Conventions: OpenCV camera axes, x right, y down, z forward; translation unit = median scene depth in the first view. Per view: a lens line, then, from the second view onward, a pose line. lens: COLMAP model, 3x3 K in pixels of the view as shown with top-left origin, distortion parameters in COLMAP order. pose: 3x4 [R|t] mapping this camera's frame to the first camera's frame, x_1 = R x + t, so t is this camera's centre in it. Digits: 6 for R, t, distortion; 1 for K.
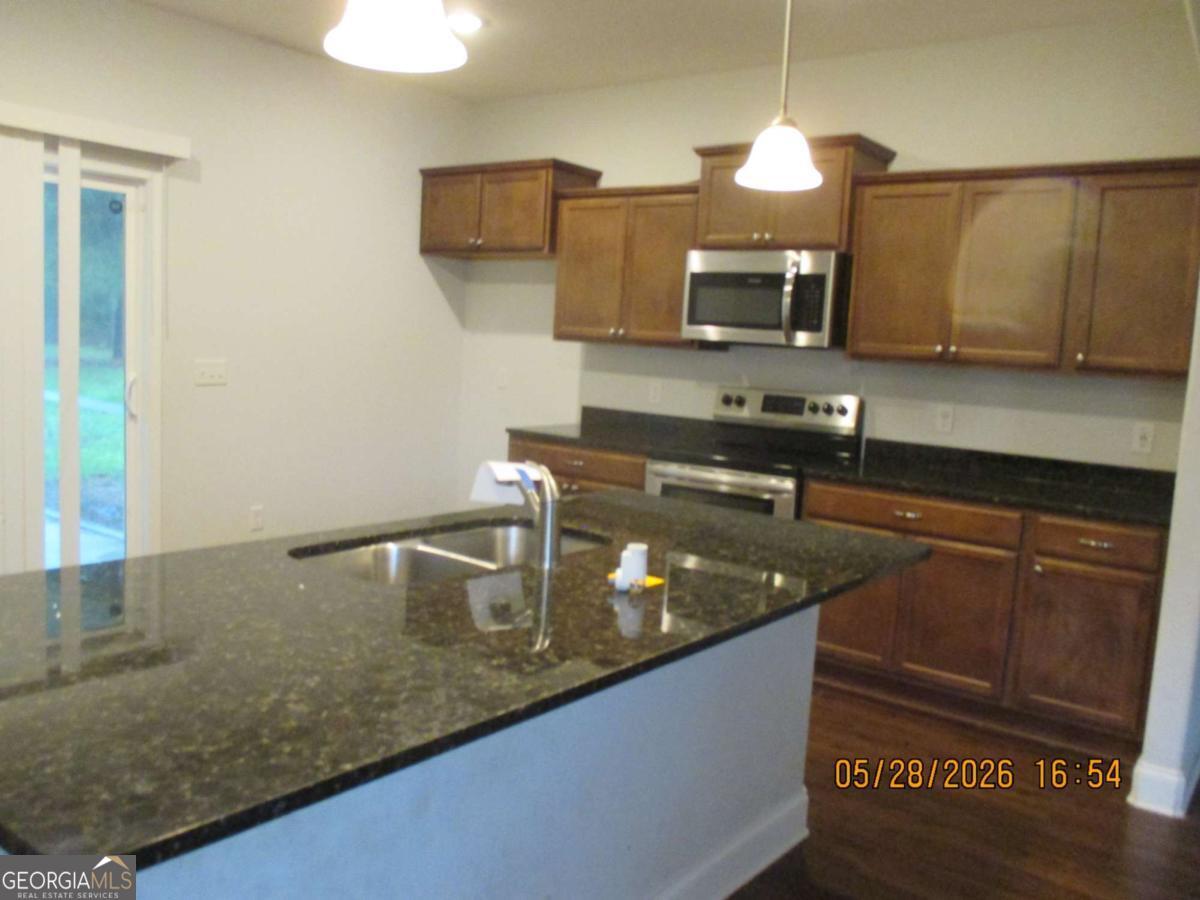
lens RADIAL K [[1003.1, 0, 600.0], [0, 1003.1, 450.0], [0, 0, 1]] dist [-0.003134, -0.002540]
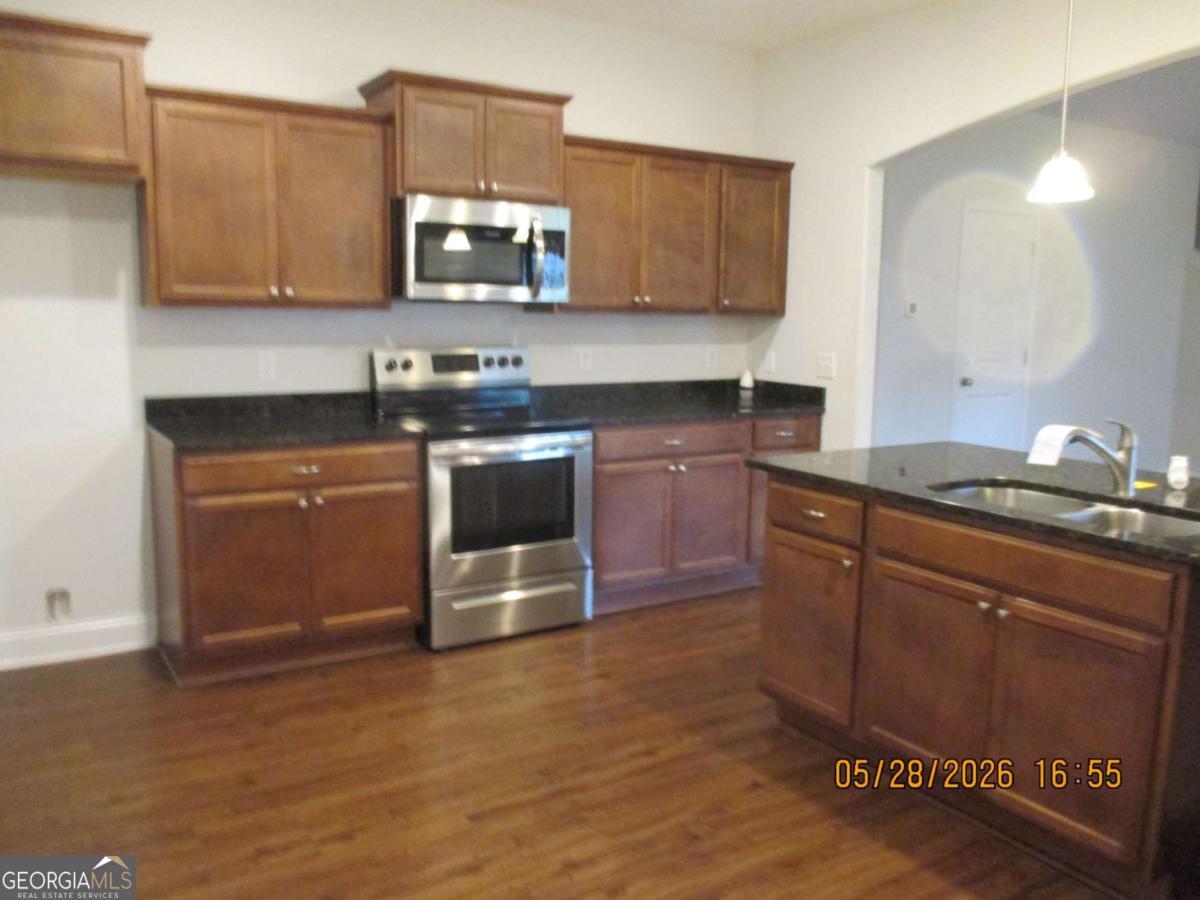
lens RADIAL K [[1003.1, 0, 600.0], [0, 1003.1, 450.0], [0, 0, 1]] dist [-0.003134, -0.002540]
pose [[0.341544, -0.188088, 0.920853, -0.685635], [0.109342, 0.981070, 0.159833, -0.105433], [-0.933484, 0.046098, 0.355644, 0.563536]]
